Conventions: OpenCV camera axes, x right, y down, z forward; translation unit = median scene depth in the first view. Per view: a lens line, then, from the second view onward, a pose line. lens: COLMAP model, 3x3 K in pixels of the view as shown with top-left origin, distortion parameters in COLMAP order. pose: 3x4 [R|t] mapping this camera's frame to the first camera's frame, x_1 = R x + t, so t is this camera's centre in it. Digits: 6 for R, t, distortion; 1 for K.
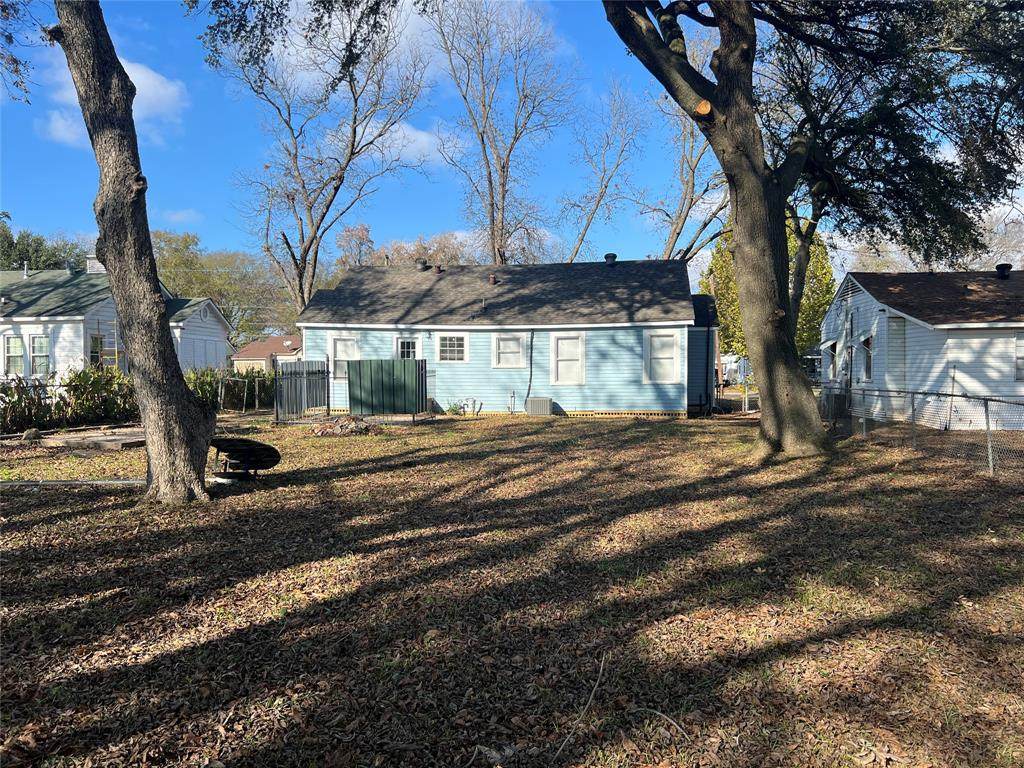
lens RADIAL K [[769.2, 0, 512.2], [0, 769.2, 386.4], [0, 0, 1]] dist [-0.006466, -0.019184]
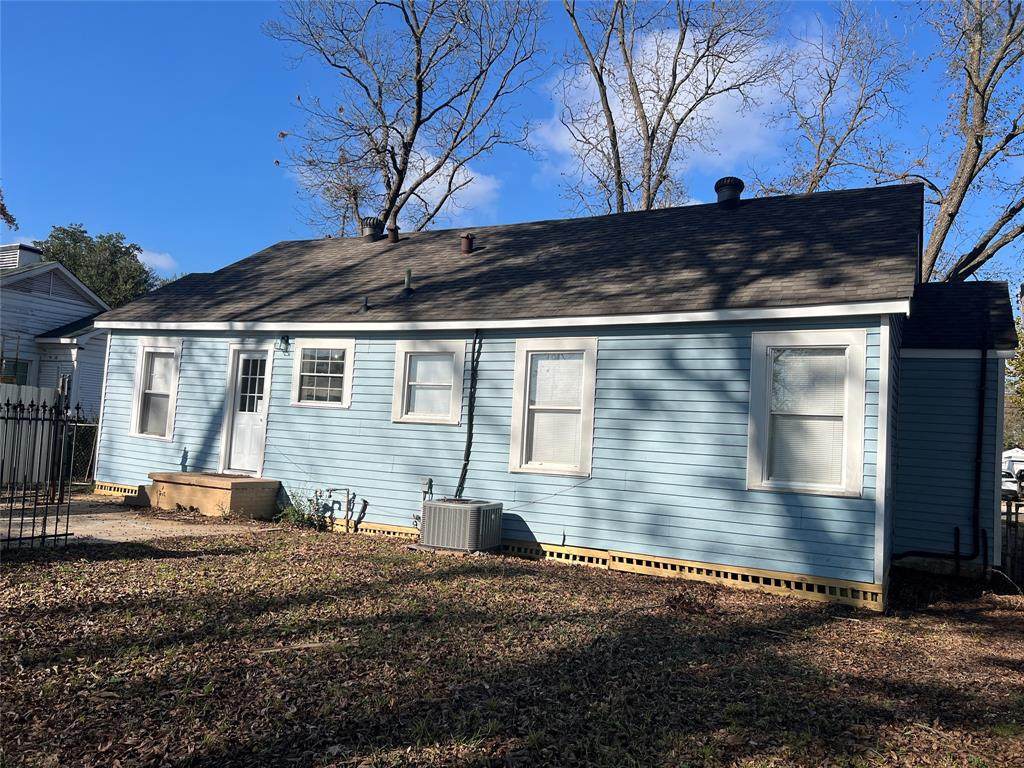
lens RADIAL K [[769.2, 0, 510.1], [0, 769.2, 381.6], [0, 0, 1]] dist [-0.006466, -0.019184]
pose [[0.934790, 0.031680, -0.353785, 0.187384], [-0.070670, 0.992690, -0.097836, -0.008917], [0.348099, 0.116458, 0.930196, 0.626039]]
